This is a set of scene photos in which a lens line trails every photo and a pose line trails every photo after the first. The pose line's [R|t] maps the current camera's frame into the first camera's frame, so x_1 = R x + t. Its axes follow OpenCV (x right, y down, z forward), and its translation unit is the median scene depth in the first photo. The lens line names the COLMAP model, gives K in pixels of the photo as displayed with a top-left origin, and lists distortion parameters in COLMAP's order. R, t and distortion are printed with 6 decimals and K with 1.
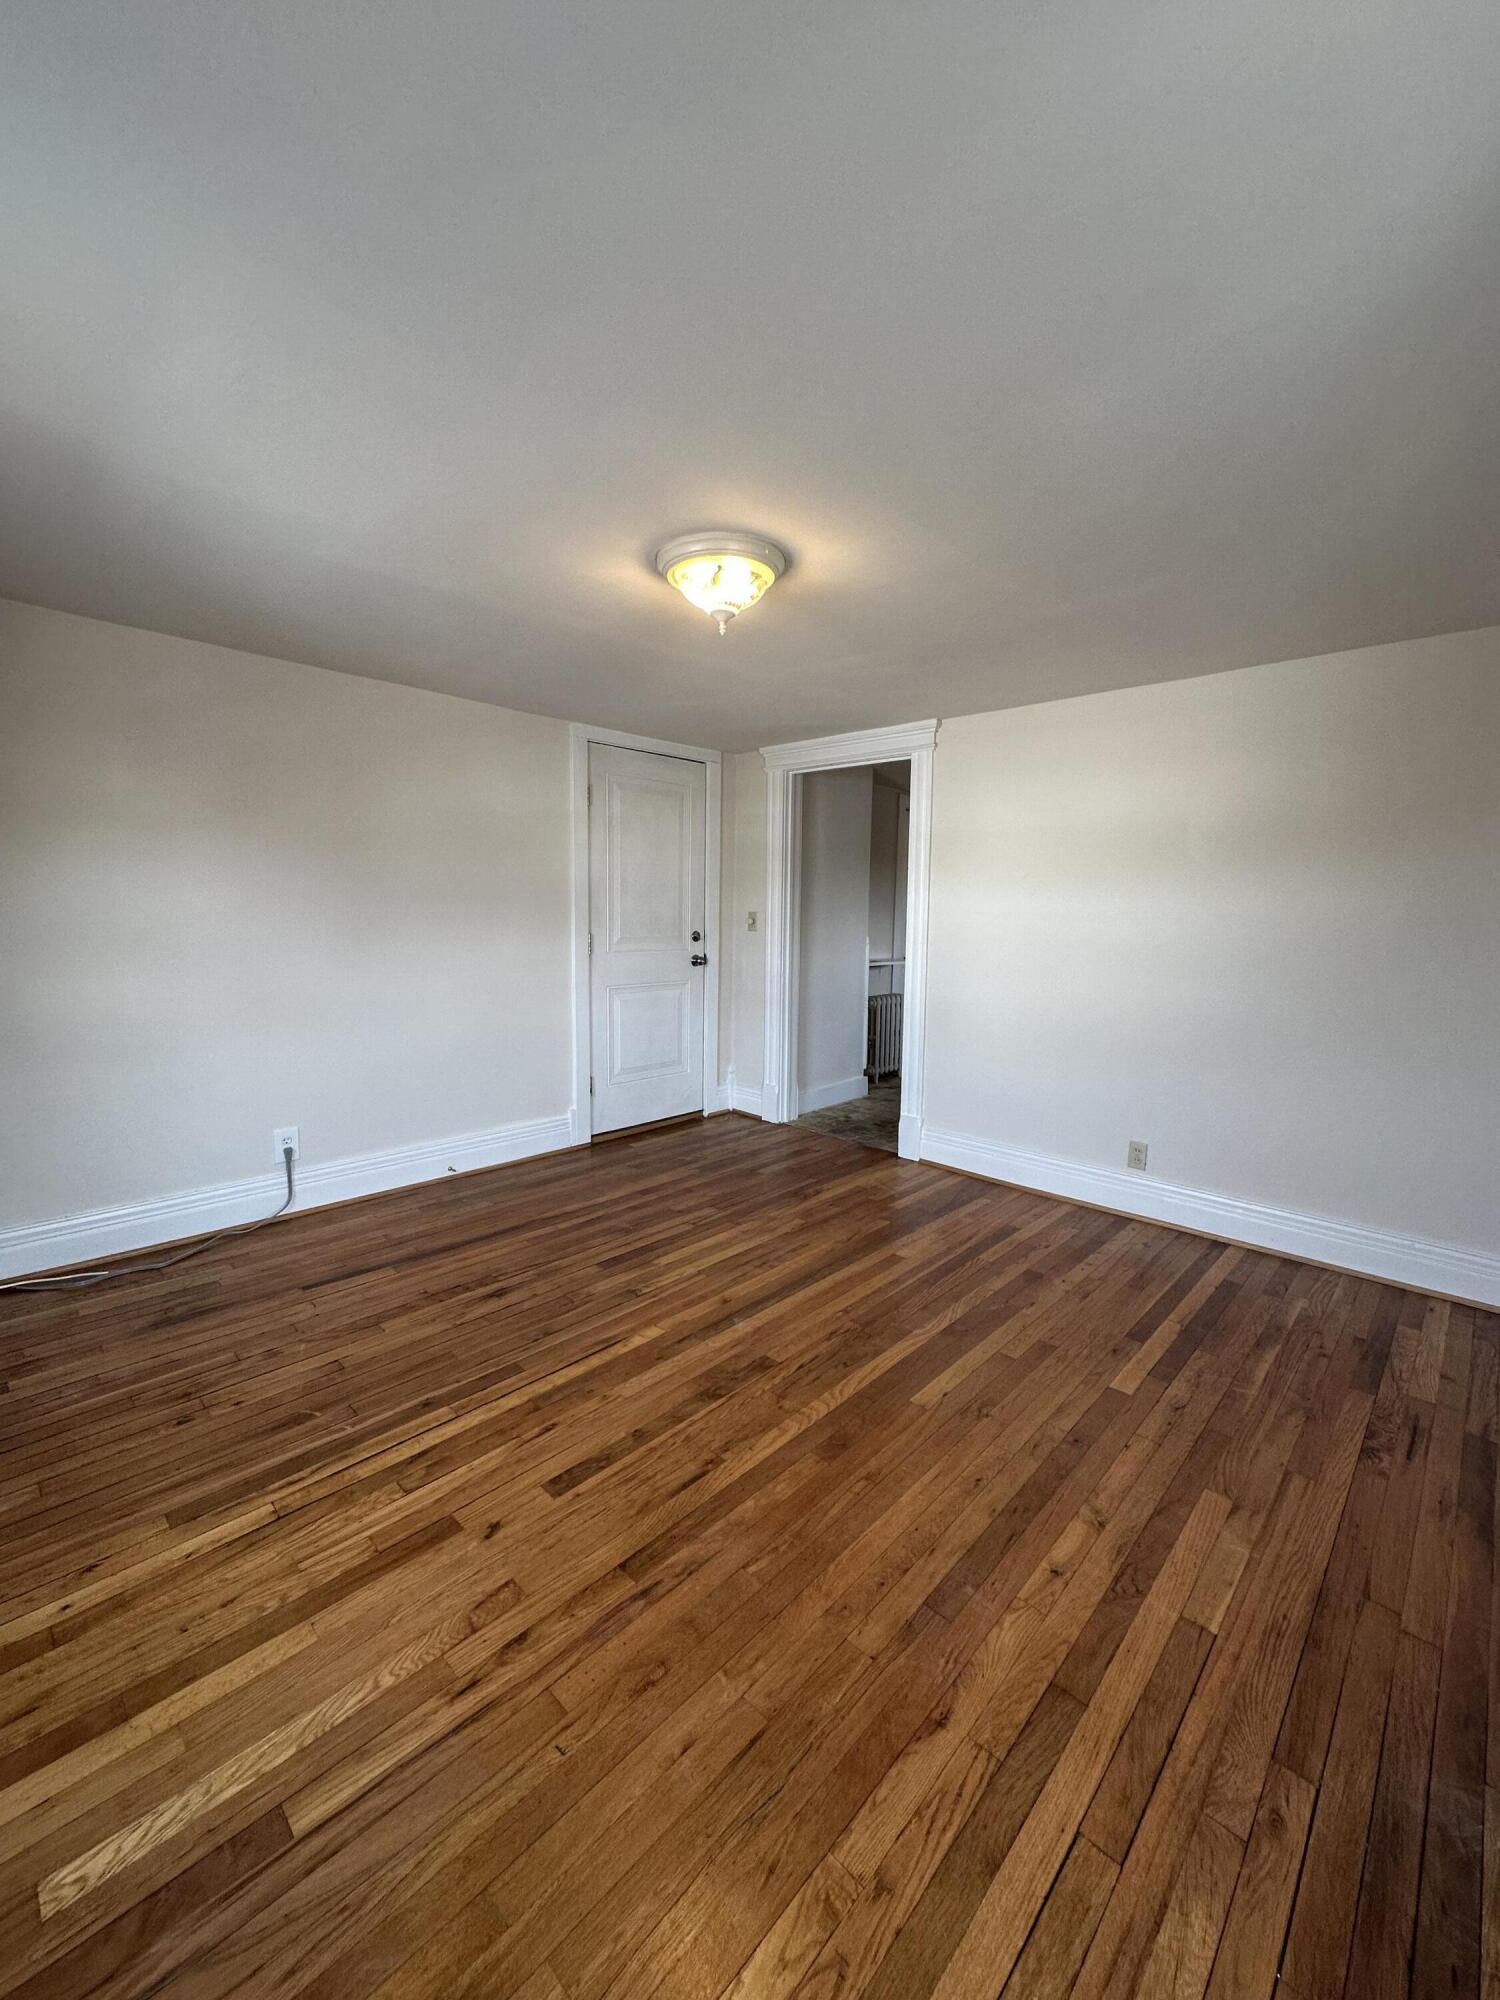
lens RADIAL K [[796.8, 0, 750.0], [0, 796.8, 1000.0], [0, 0, 1]] dist [0.000026, 0.000134]
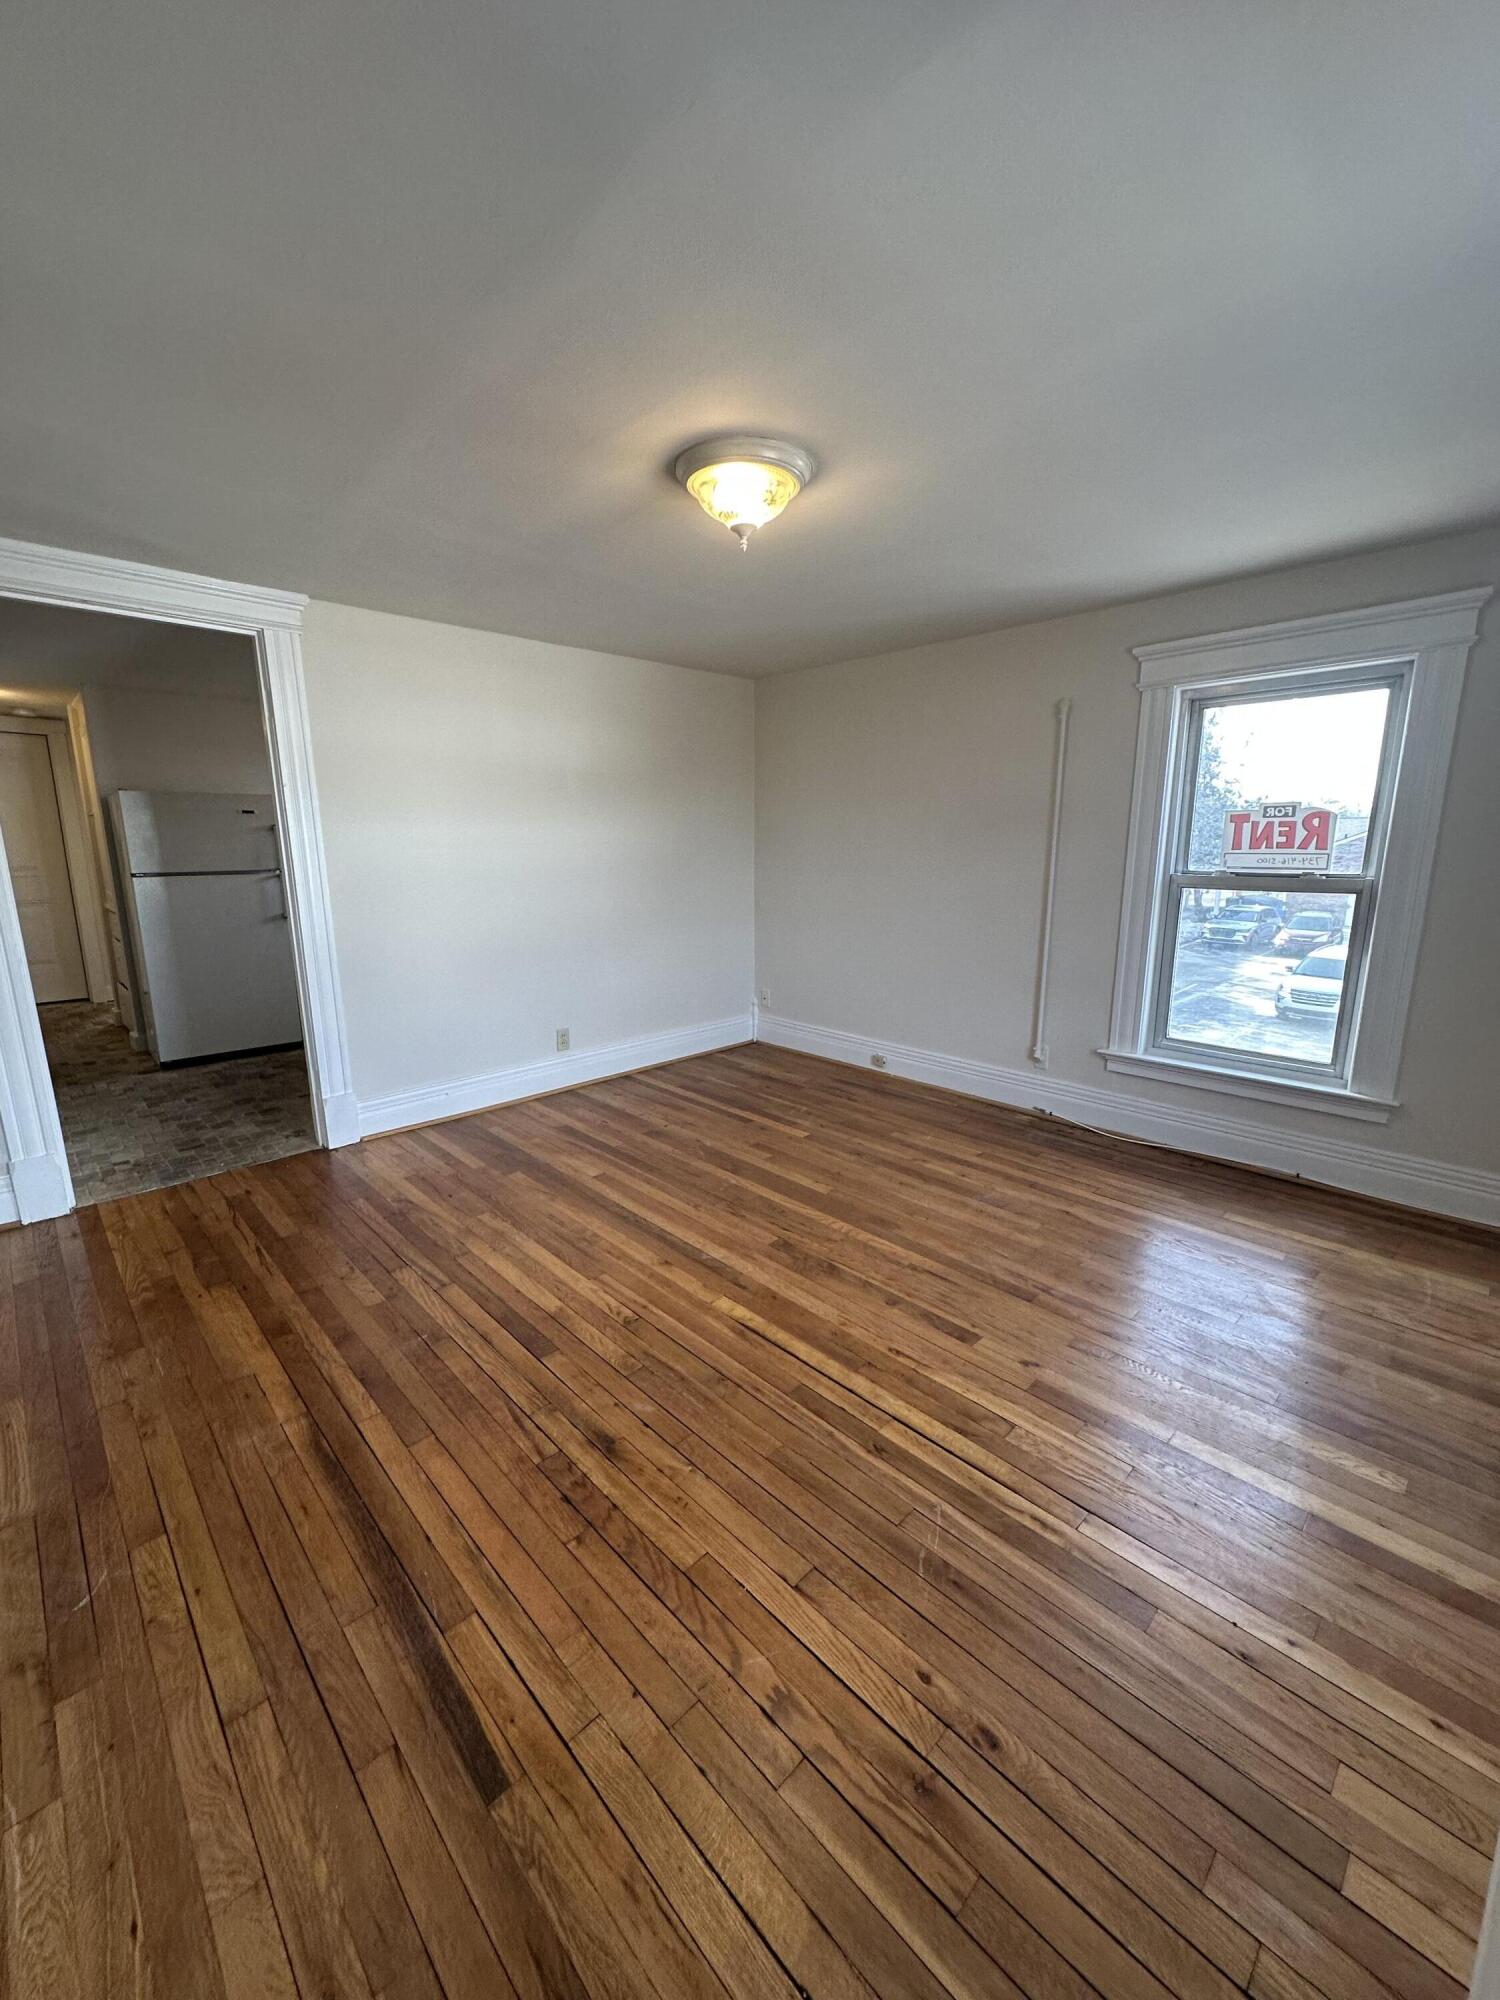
lens RADIAL K [[796.8, 0, 750.0], [0, 796.8, 1000.0], [0, 0, 1]] dist [0.000026, 0.000134]
pose [[0.038013, -0.213648, 0.976171, -0.978602], [0.119781, 0.970808, 0.207810, -0.119619], [-0.992072, 0.109027, 0.062494, 0.898073]]
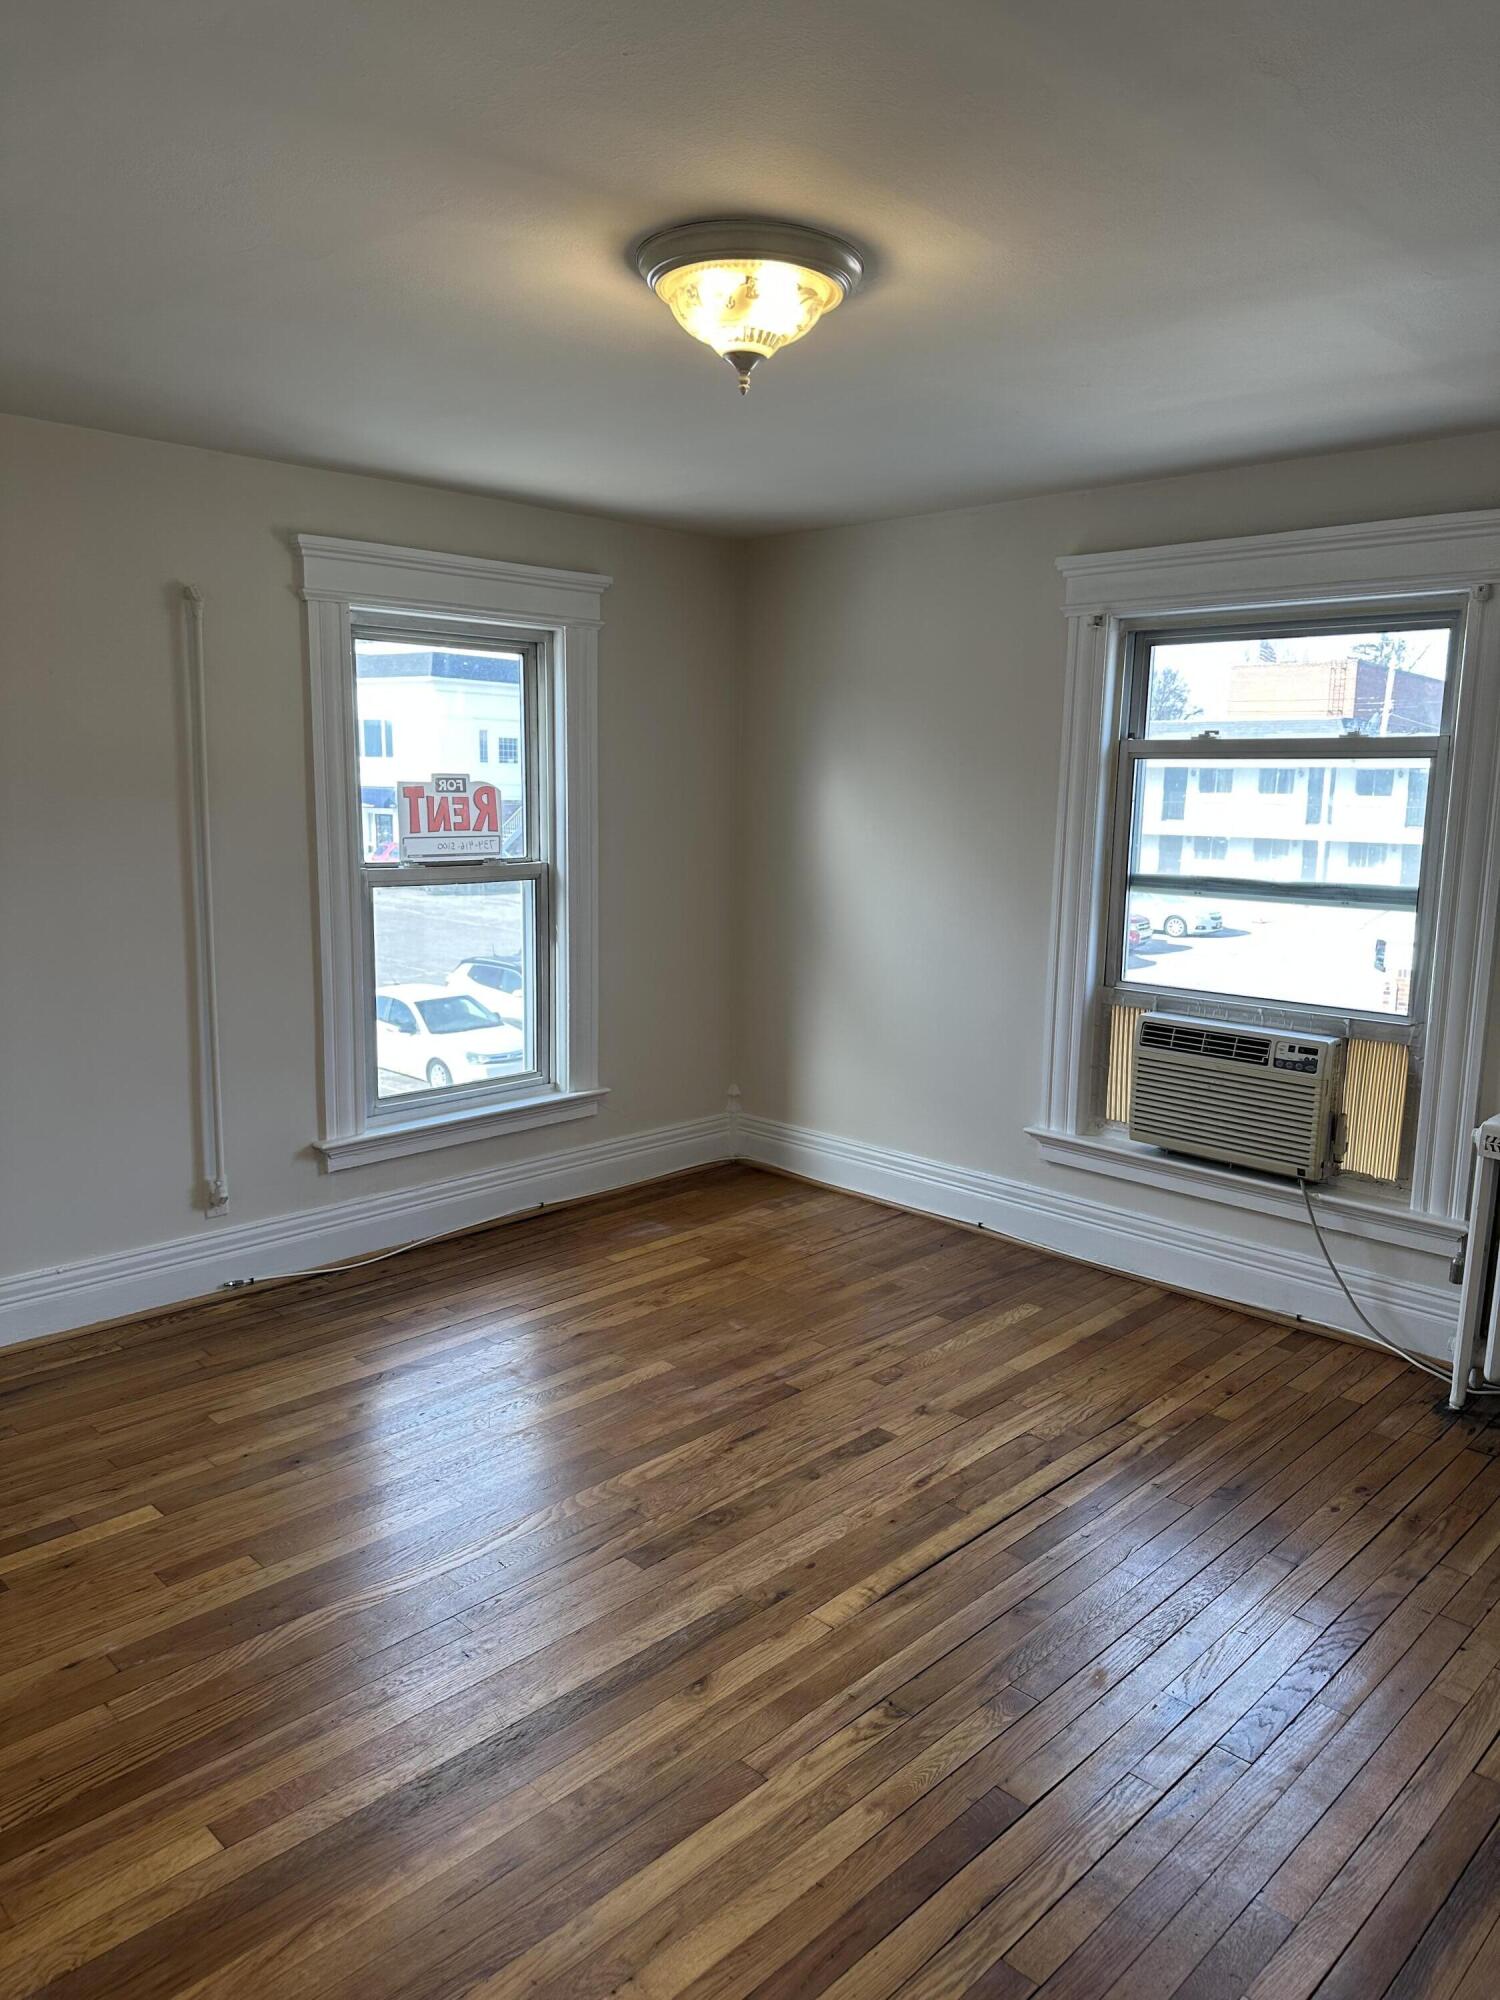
lens RADIAL K [[1391.4, 0, 750.0], [0, 1391.4, 1000.0], [0, 0, 1]] dist [0.106411, -0.133013]
pose [[-0.999265, -0.035855, 0.013581, -0.063154], [-0.030663, 0.959997, 0.278328, -0.293855], [-0.023017, 0.277707, -0.960390, 1.904795]]
